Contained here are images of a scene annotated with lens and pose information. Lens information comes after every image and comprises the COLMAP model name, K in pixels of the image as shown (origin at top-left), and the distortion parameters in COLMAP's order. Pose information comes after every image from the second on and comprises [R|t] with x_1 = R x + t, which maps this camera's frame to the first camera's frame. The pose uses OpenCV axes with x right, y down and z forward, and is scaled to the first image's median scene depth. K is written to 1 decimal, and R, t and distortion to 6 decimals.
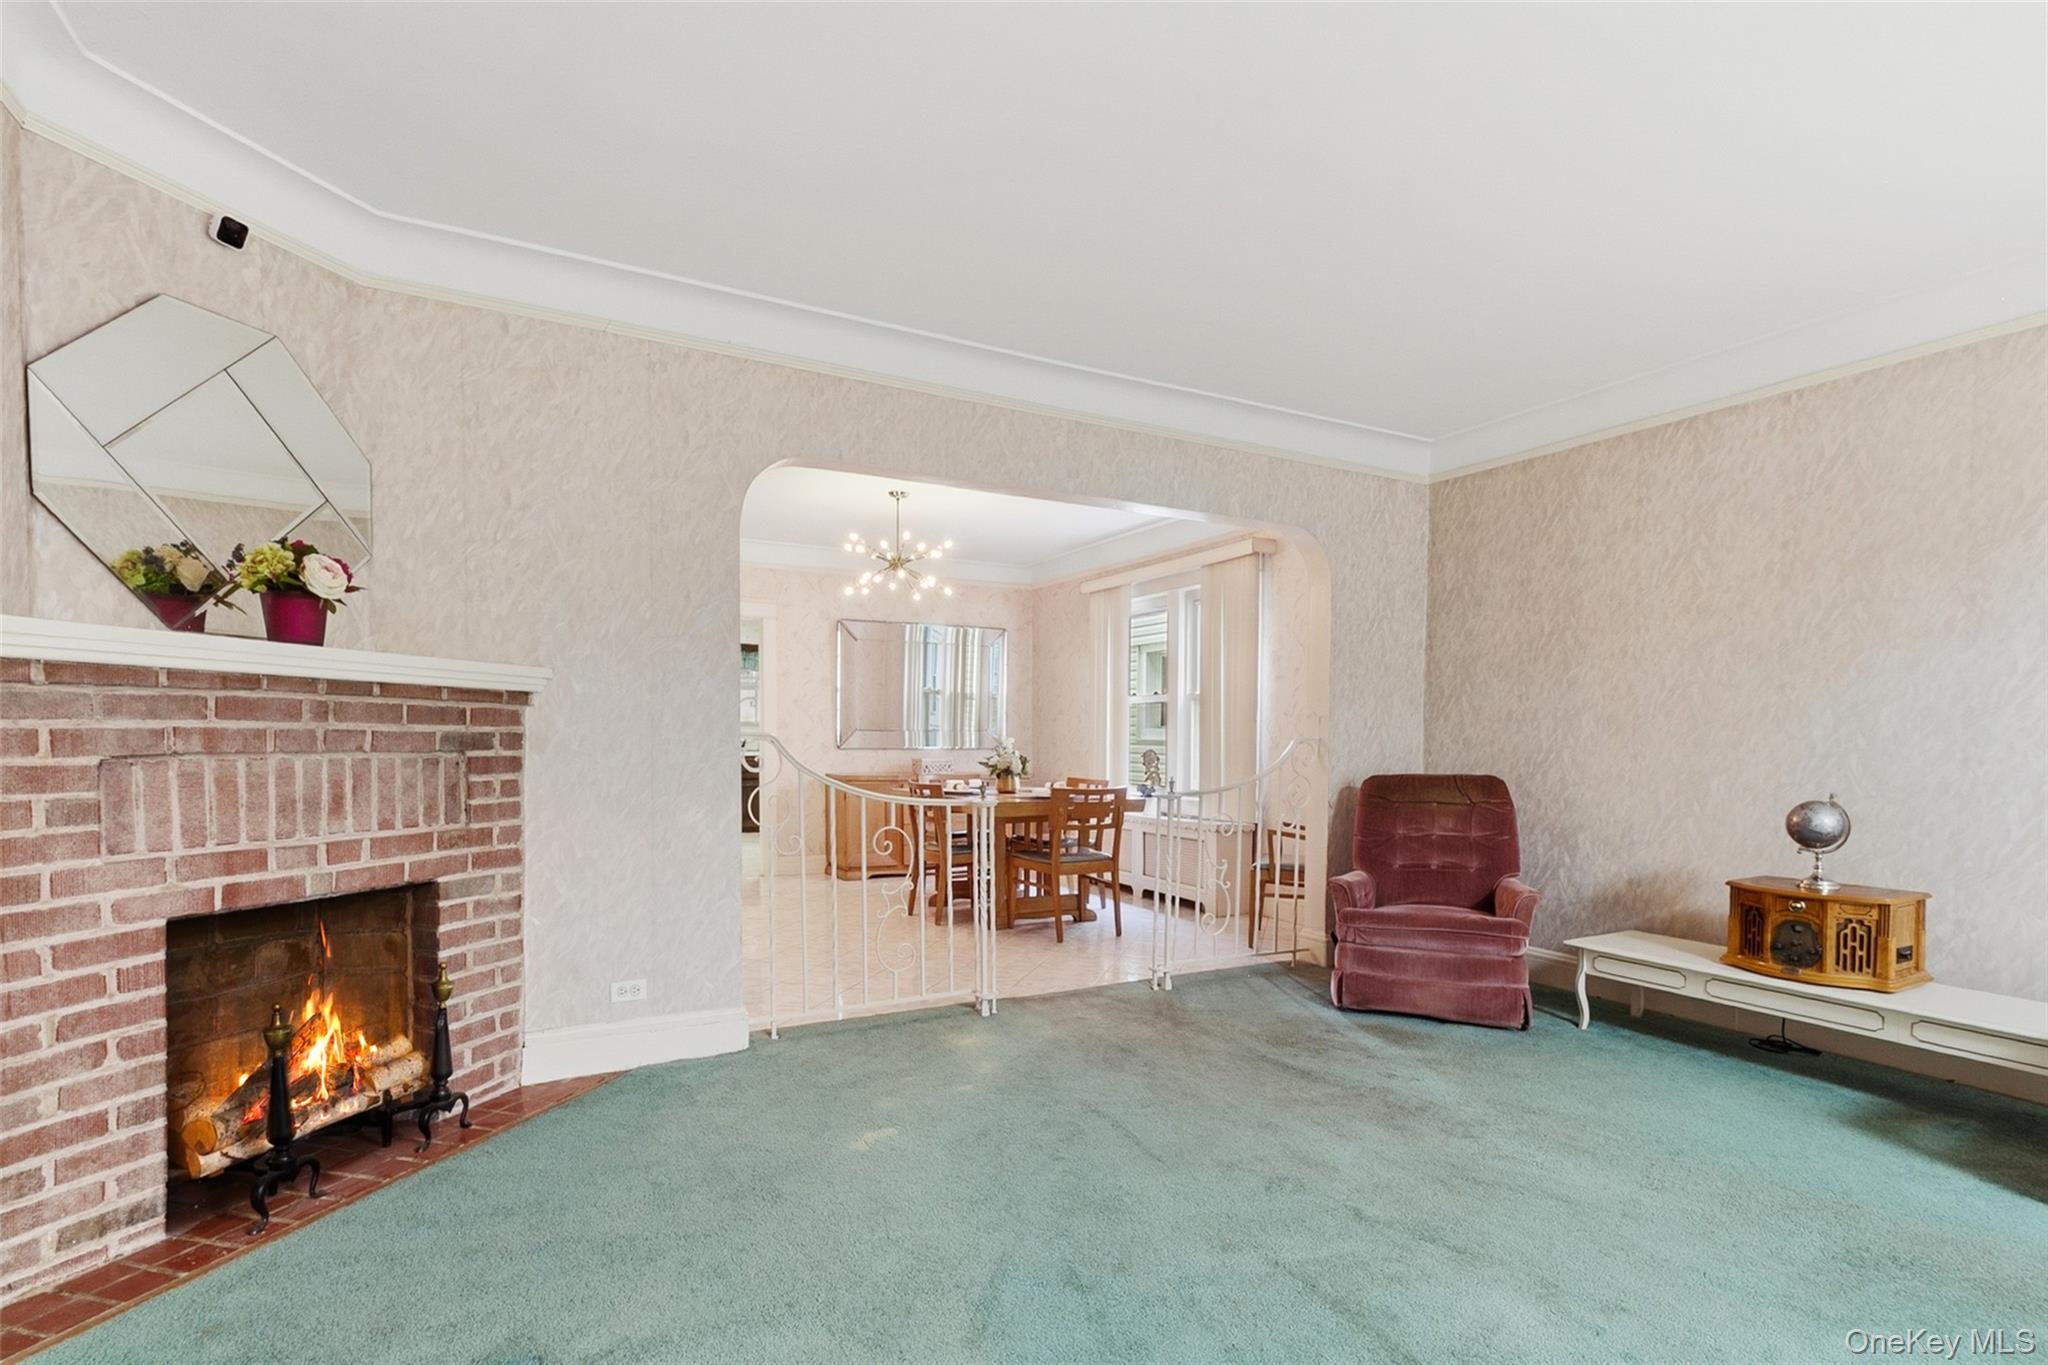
lens RADIAL K [[996.6, 0, 996.0], [0, 996.6, 770.5], [0, 0, 1]] dist [0.001412, -0.000379]
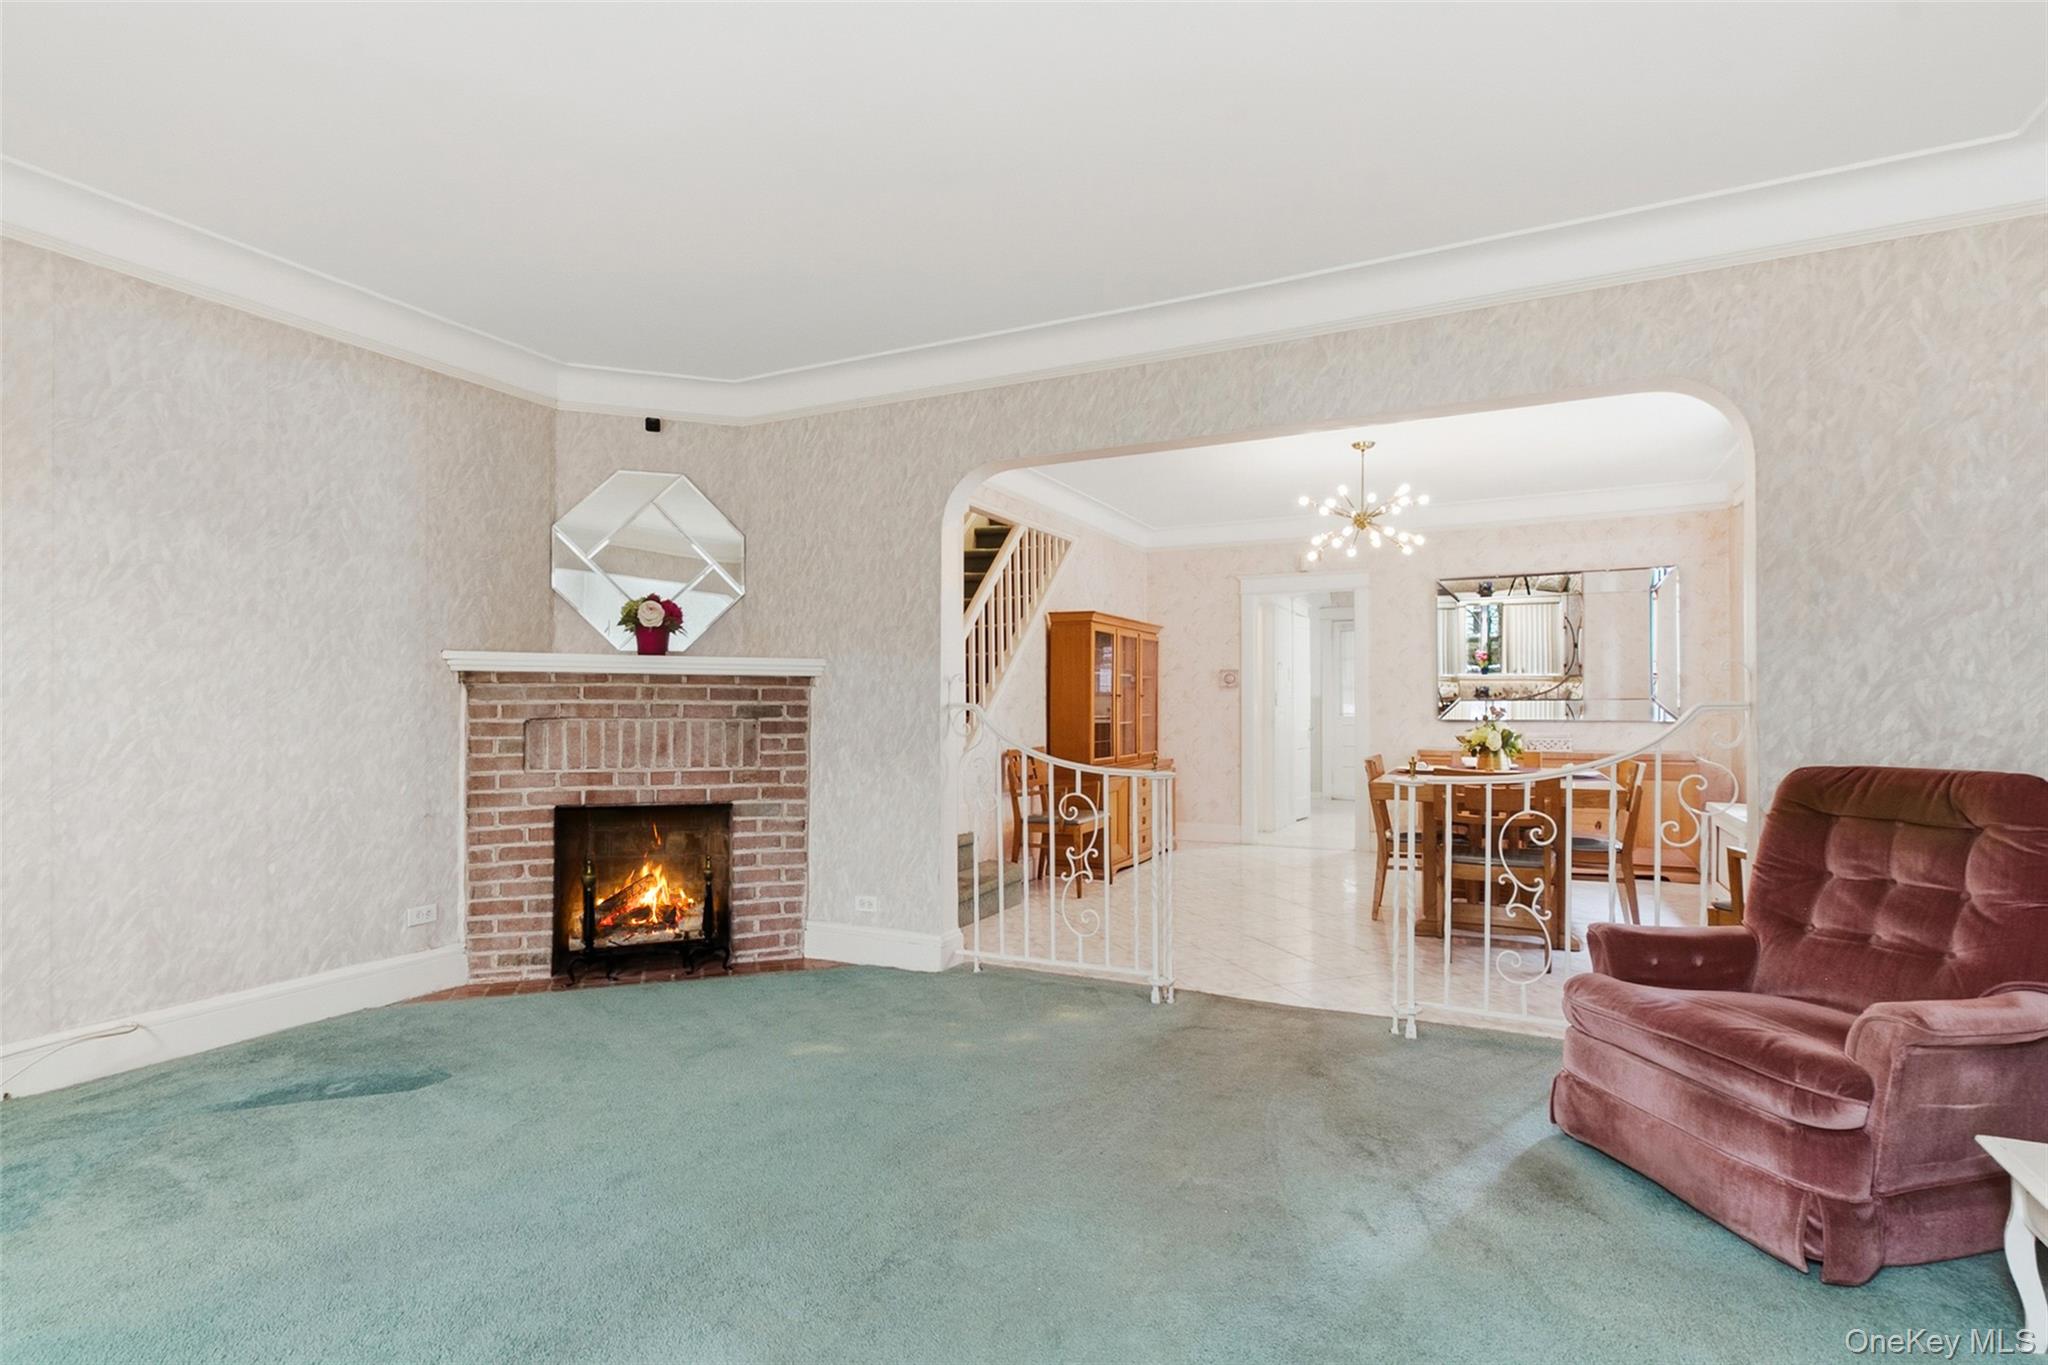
lens RADIAL K [[954.6, 0, 1033.1], [0, 954.6, 692.5], [0, 0, 1]] dist [0.006133, -0.000438]
pose [[0.595007, -0.018846, -0.803500, 0.944262], [-0.023376, 0.998896, -0.040739, -0.009627], [0.803381, 0.043022, 0.593910, 0.526851]]
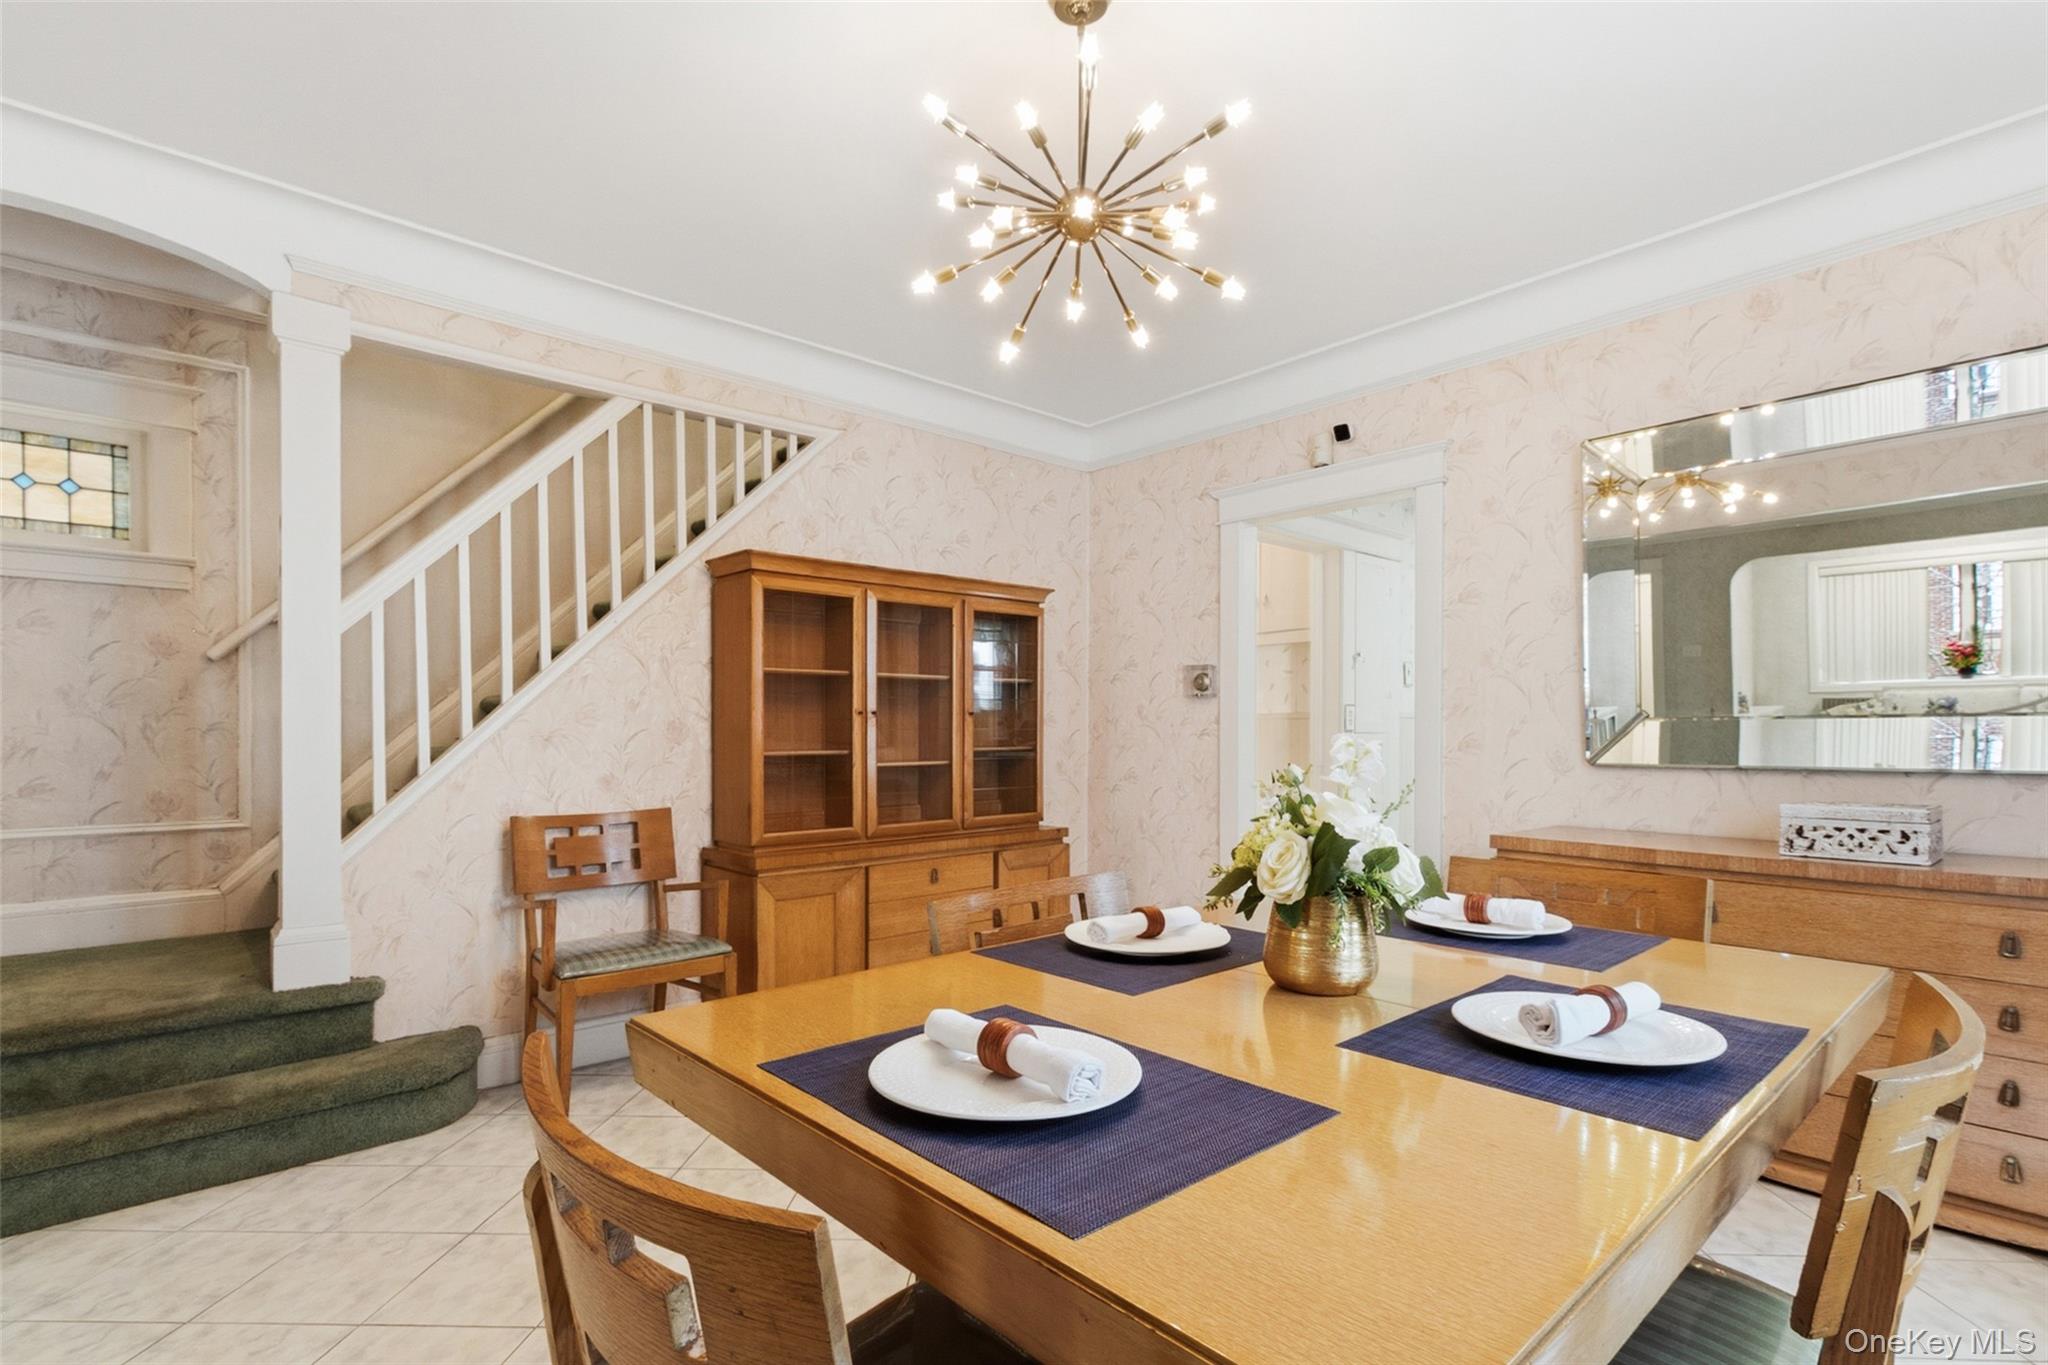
lens RADIAL K [[968.2, 0, 1049.7], [0, 968.2, 726.7], [0, 0, 1]] dist [0.002283, -0.000330]
pose [[0.273433, -0.011220, -0.961825, 0.455334], [-0.029432, 0.999366, -0.020025, -0.067579], [0.961441, 0.033784, 0.272930, 1.994069]]
